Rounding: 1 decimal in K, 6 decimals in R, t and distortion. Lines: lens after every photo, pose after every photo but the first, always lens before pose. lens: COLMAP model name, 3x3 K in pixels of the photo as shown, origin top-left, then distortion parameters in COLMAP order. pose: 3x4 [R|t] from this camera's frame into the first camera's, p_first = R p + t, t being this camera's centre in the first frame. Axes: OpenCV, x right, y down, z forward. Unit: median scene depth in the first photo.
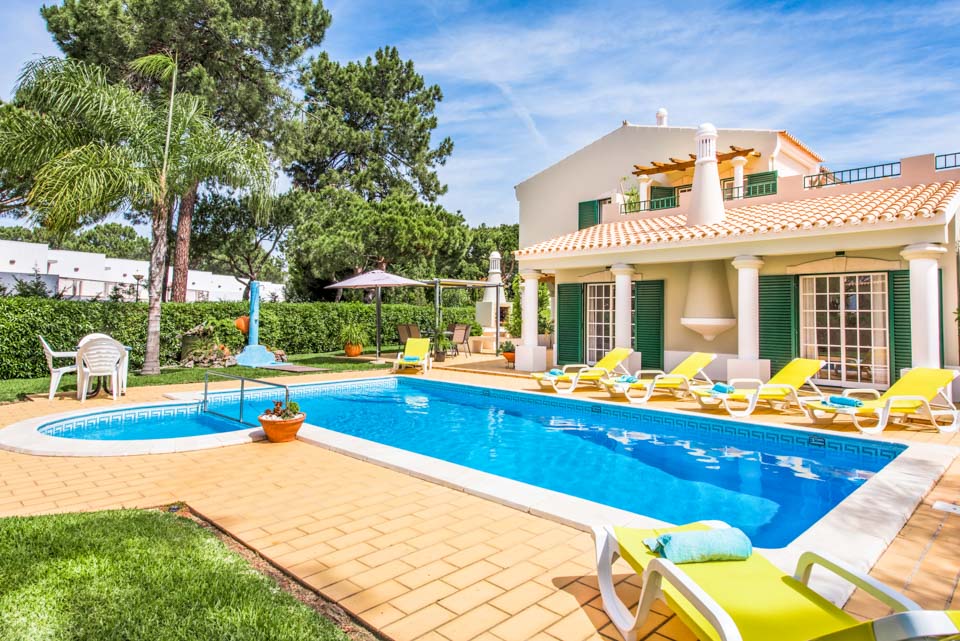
lens RADIAL K [[573.8, 0, 480.9], [0, 573.8, 314.2], [0, 0, 1]] dist [0.001621, 0.000301]
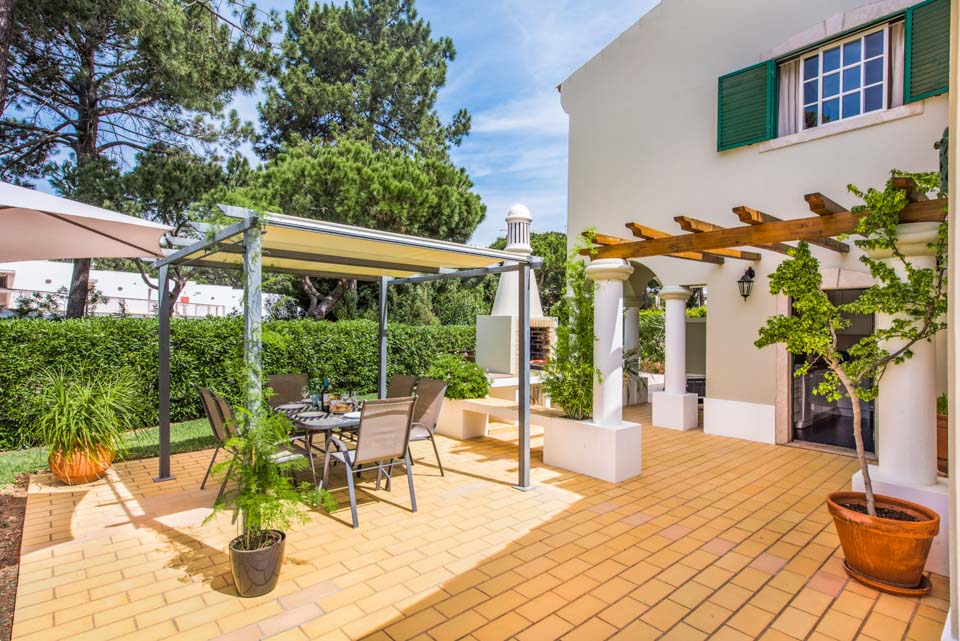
lens RADIAL K [[483.6, 0, 476.0], [0, 483.6, 335.7], [0, 0, 1]] dist [-0.003243, -0.000476]
pose [[0.997066, 0.003600, -0.076465, 0.013392], [-0.002667, 0.999921, 0.012305, -0.006282], [0.076504, -0.012065, 0.996996, 0.395671]]
